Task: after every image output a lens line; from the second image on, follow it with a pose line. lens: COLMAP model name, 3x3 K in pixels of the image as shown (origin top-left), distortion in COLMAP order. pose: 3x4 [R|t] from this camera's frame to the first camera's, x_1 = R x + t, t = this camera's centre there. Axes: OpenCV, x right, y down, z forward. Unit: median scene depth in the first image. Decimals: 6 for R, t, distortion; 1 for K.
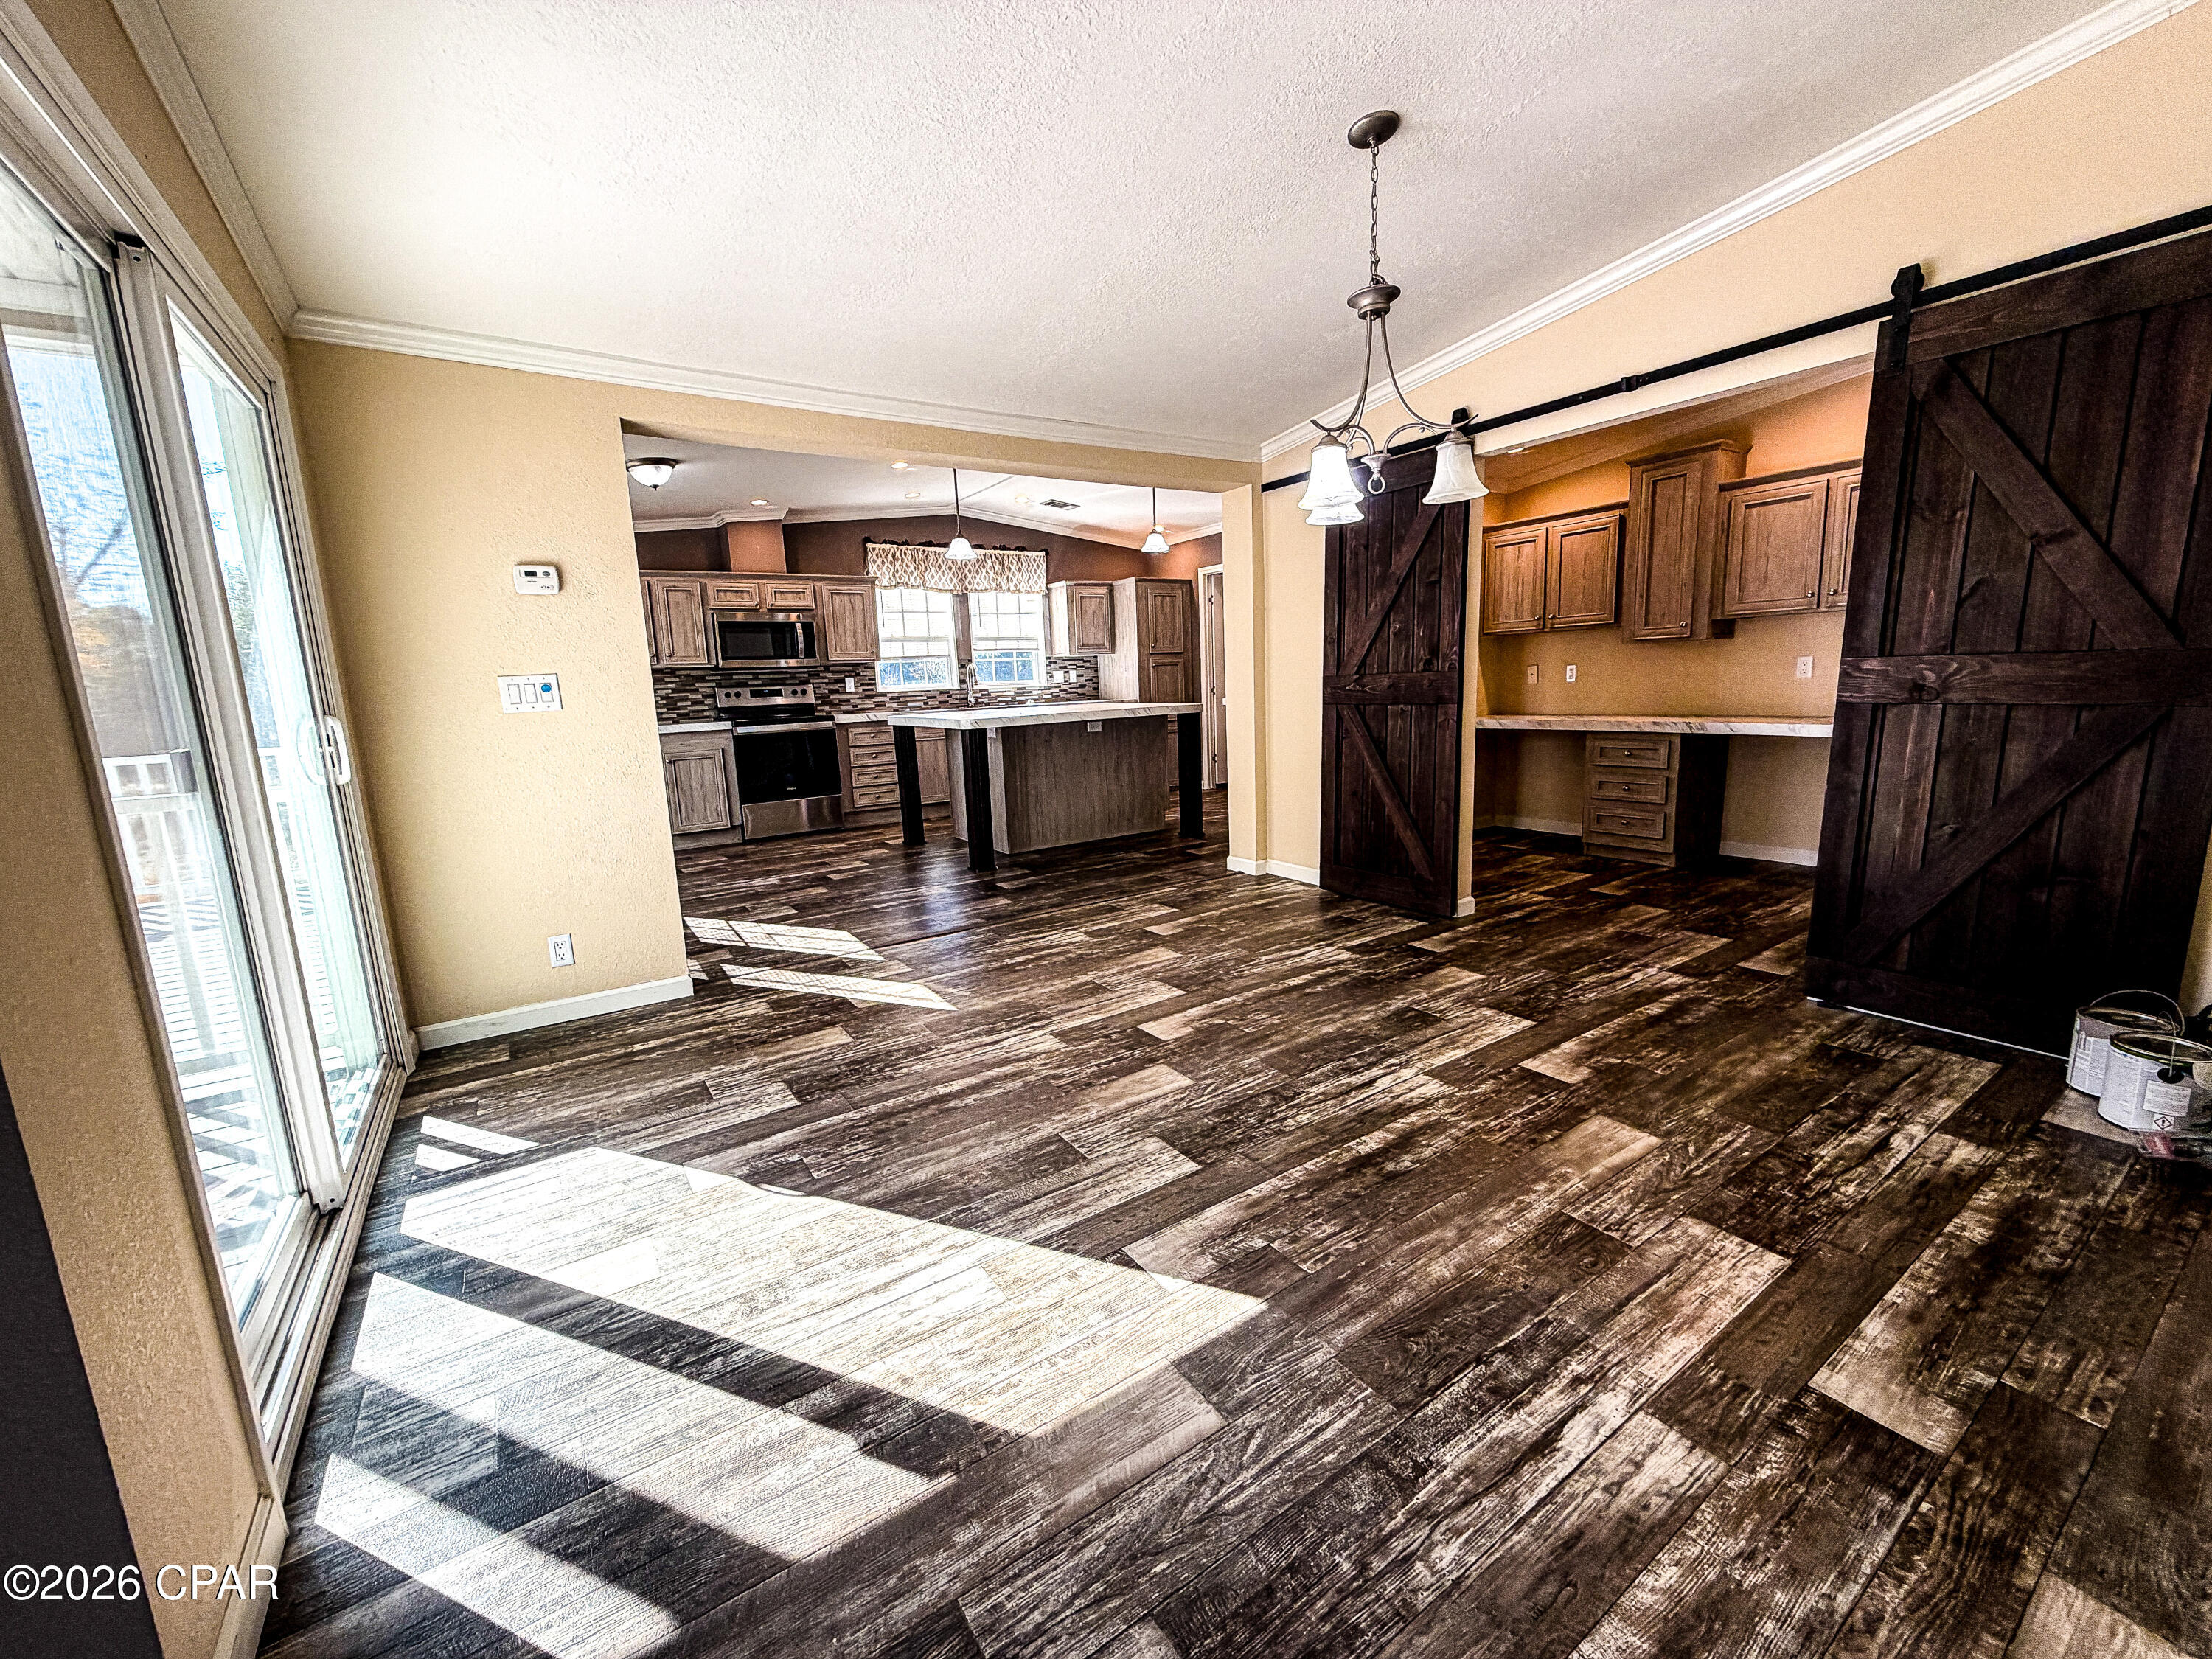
lens RADIAL K [[883.5, 0, 1095.8], [0, 883.5, 817.0], [0, 0, 1]] dist [0.002741, -0.000197]
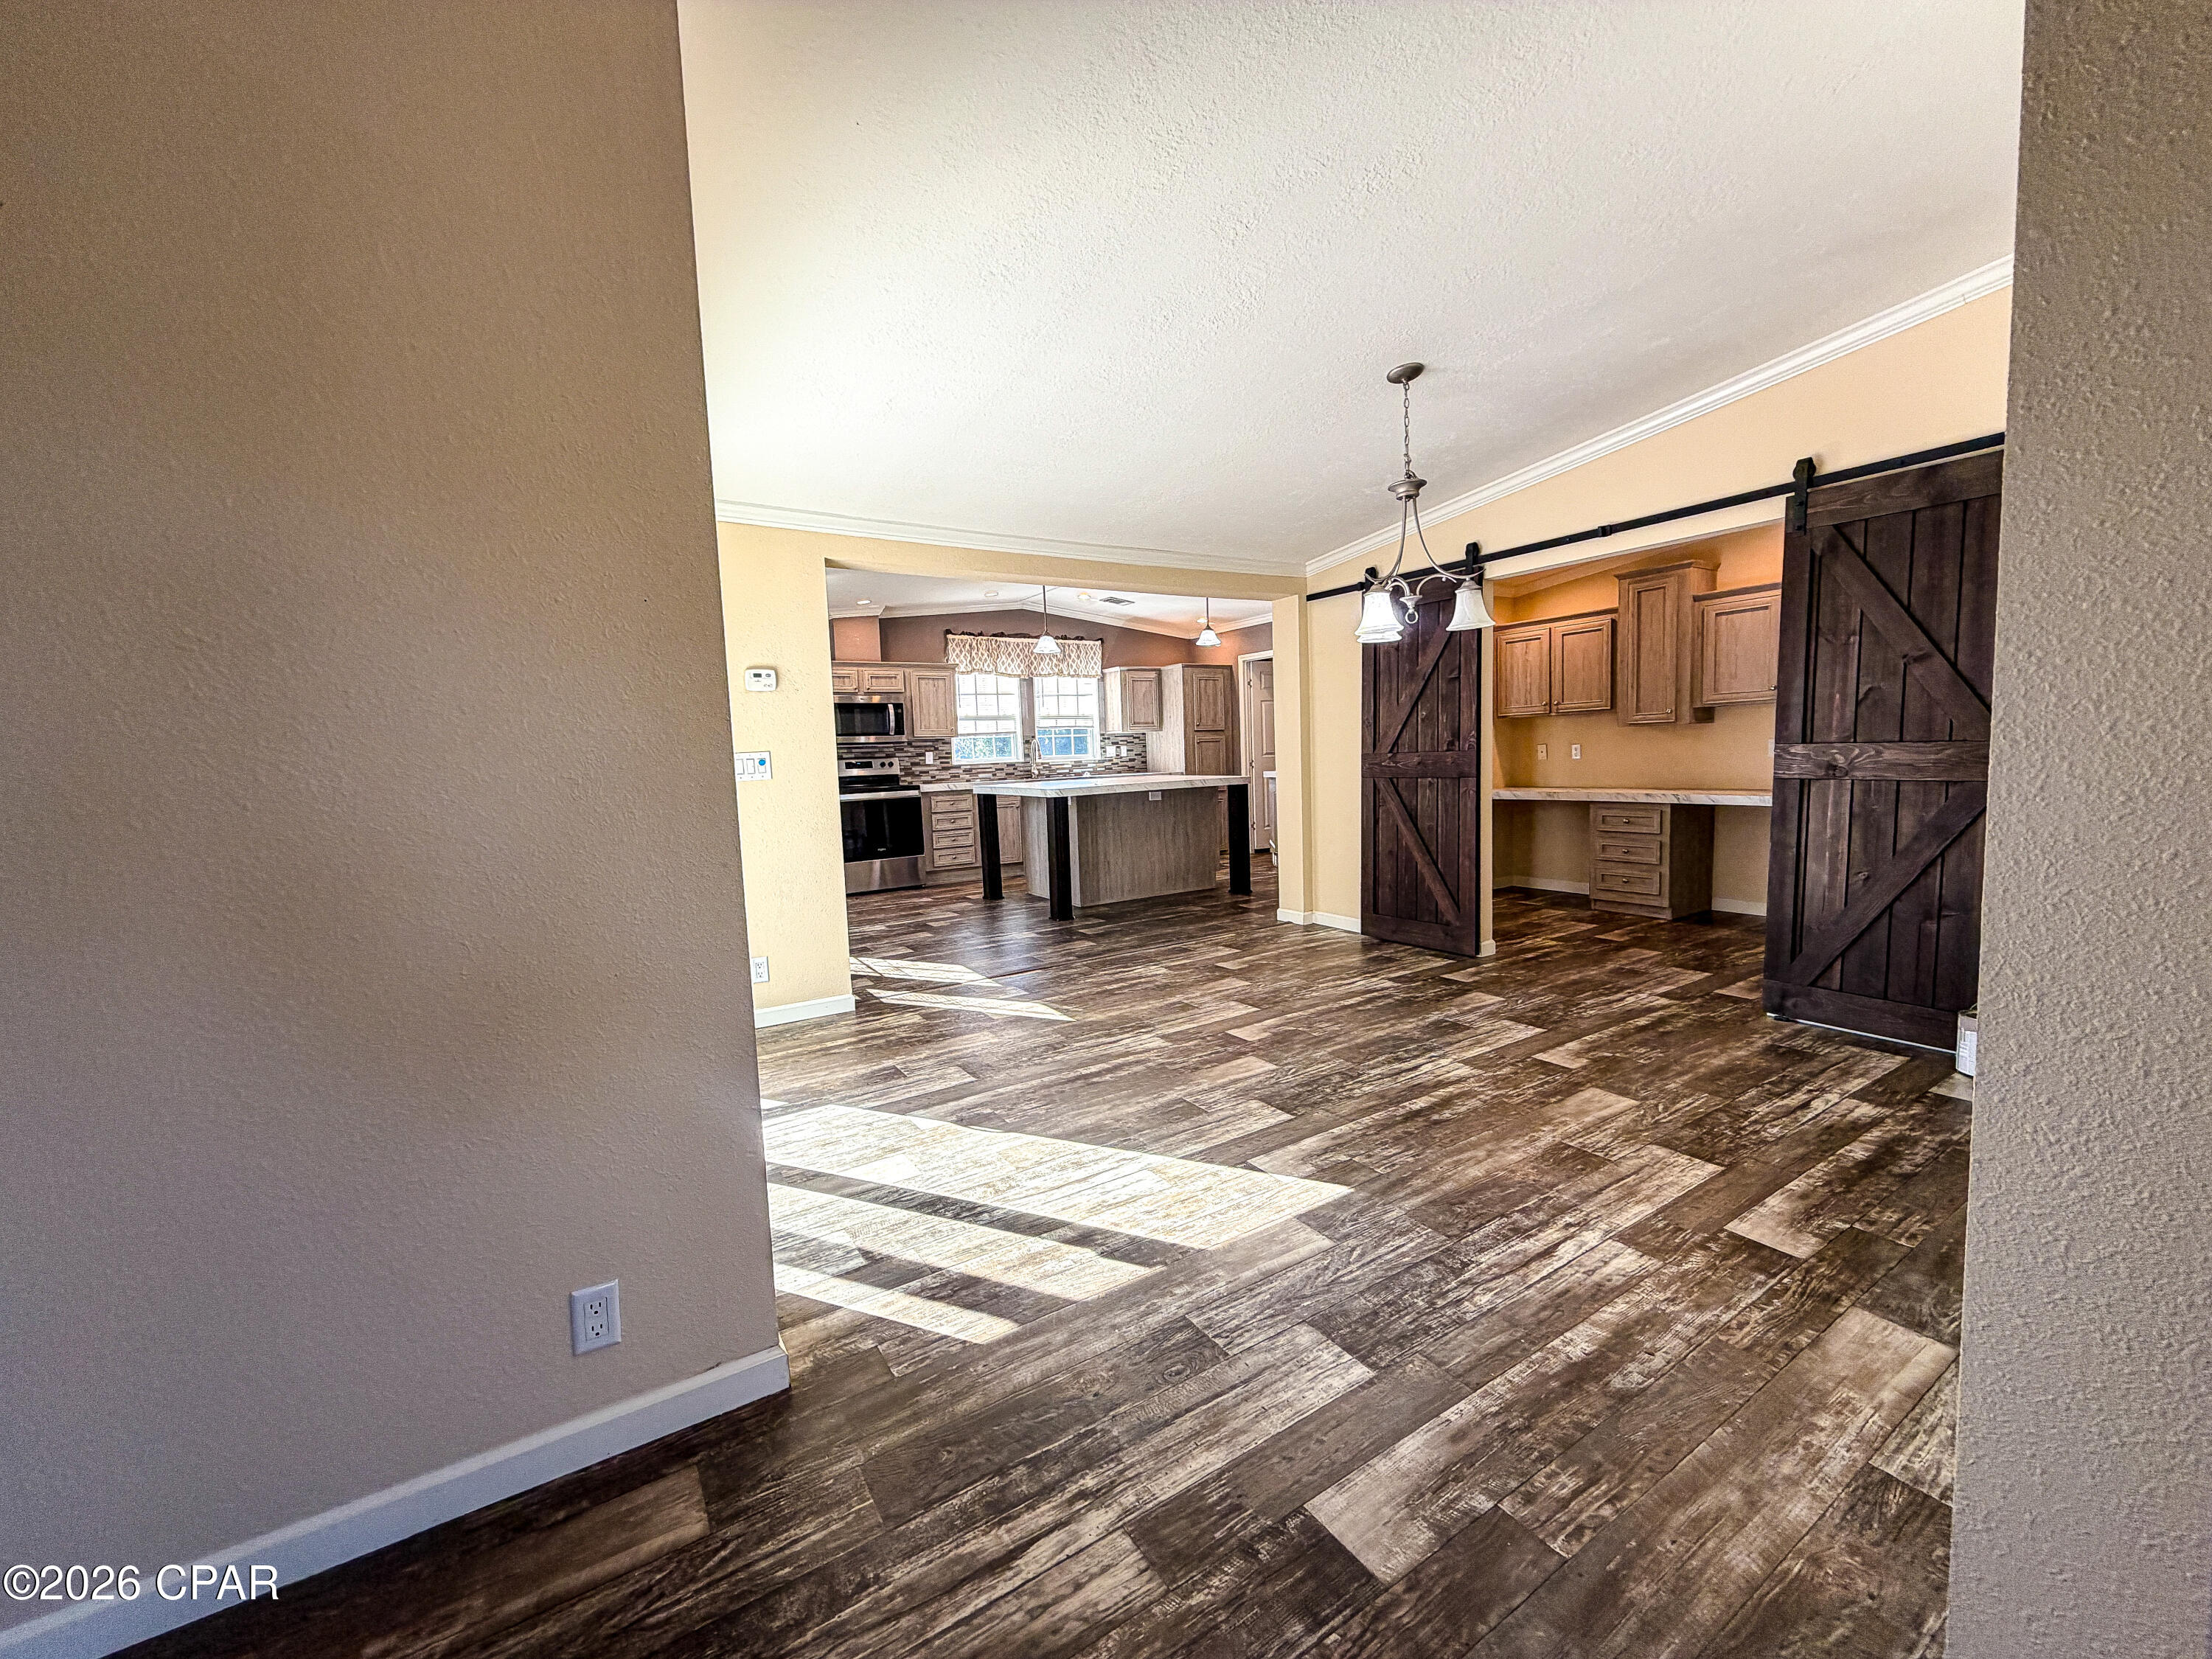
lens RADIAL K [[883.5, 0, 1092.2], [0, 883.5, 819.9], [0, 0, 1]] dist [0.002741, -0.000197]
pose [[0.999719, 0.005853, -0.022978, -0.149394], [-0.007609, 0.996996, -0.077072, 0.045456], [0.022458, 0.077226, 0.996761, -0.361801]]
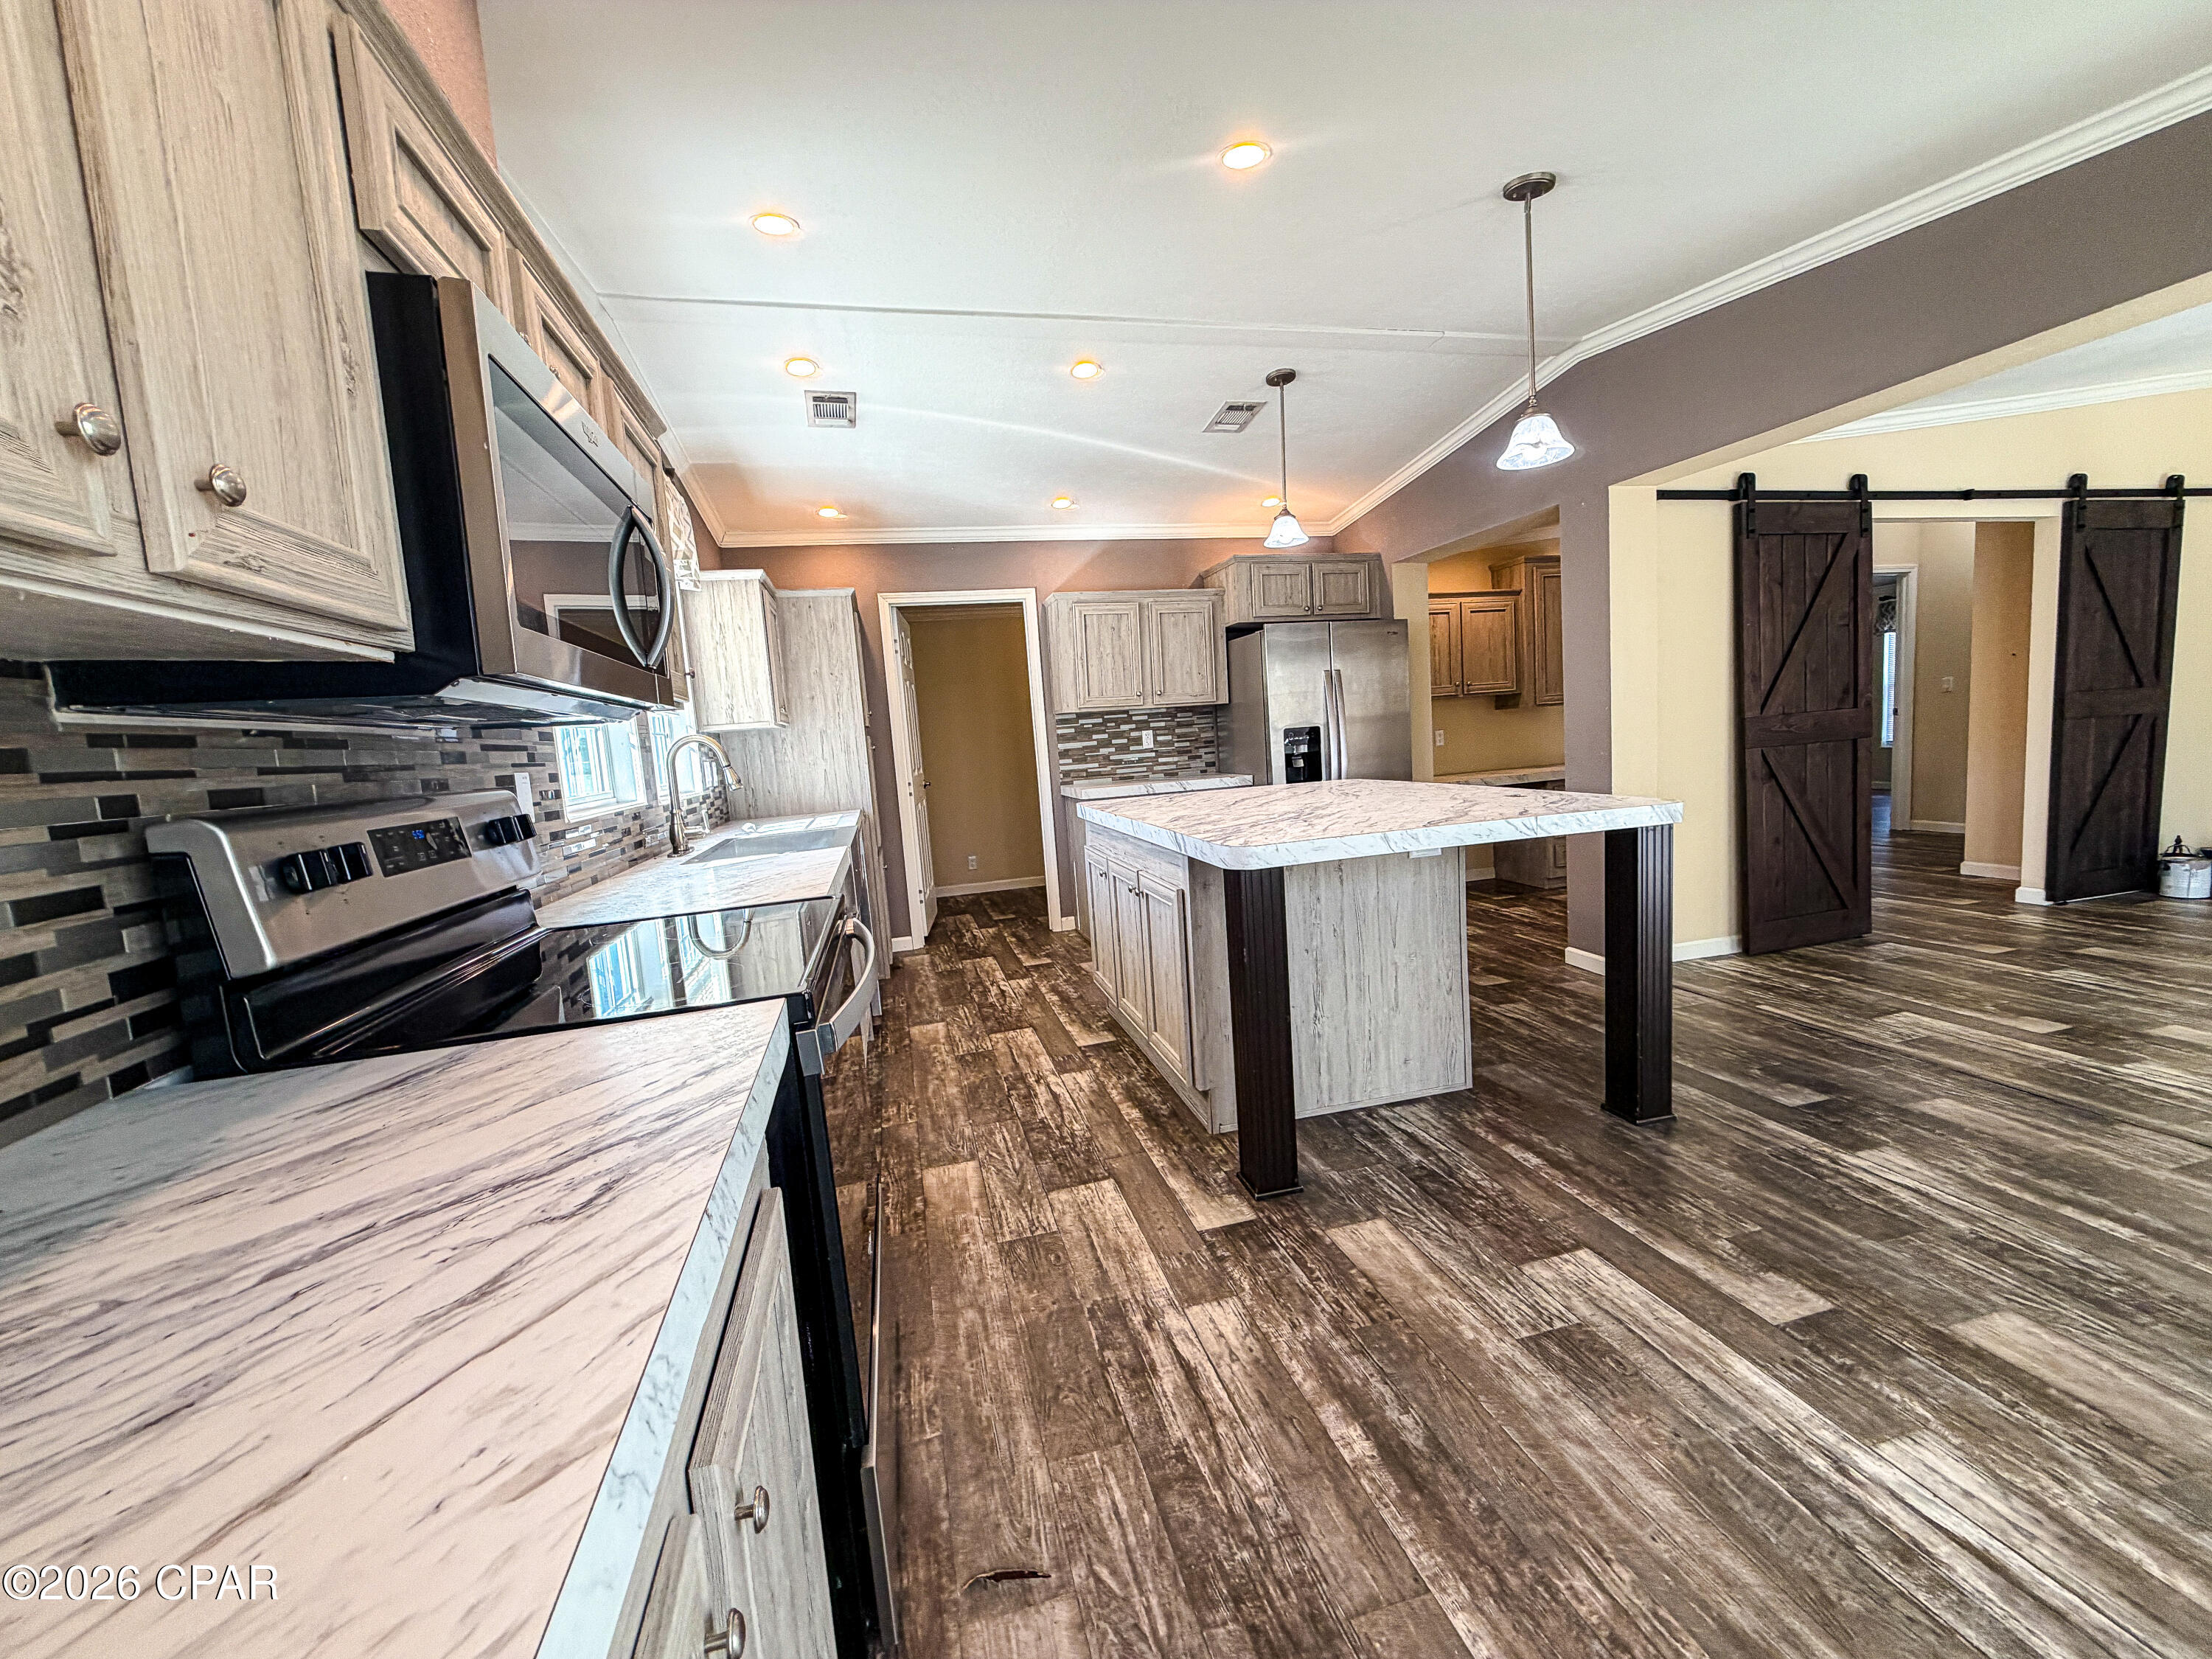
lens RADIAL K [[883.5, 0, 1112.1], [0, 883.5, 825.6], [0, 0, 1]] dist [0.002741, -0.000197]
pose [[0.322094, -0.078991, 0.943407, -0.830053], [0.205865, 0.978511, 0.011644, -0.148138], [-0.924054, 0.190464, 0.331434, 0.987572]]
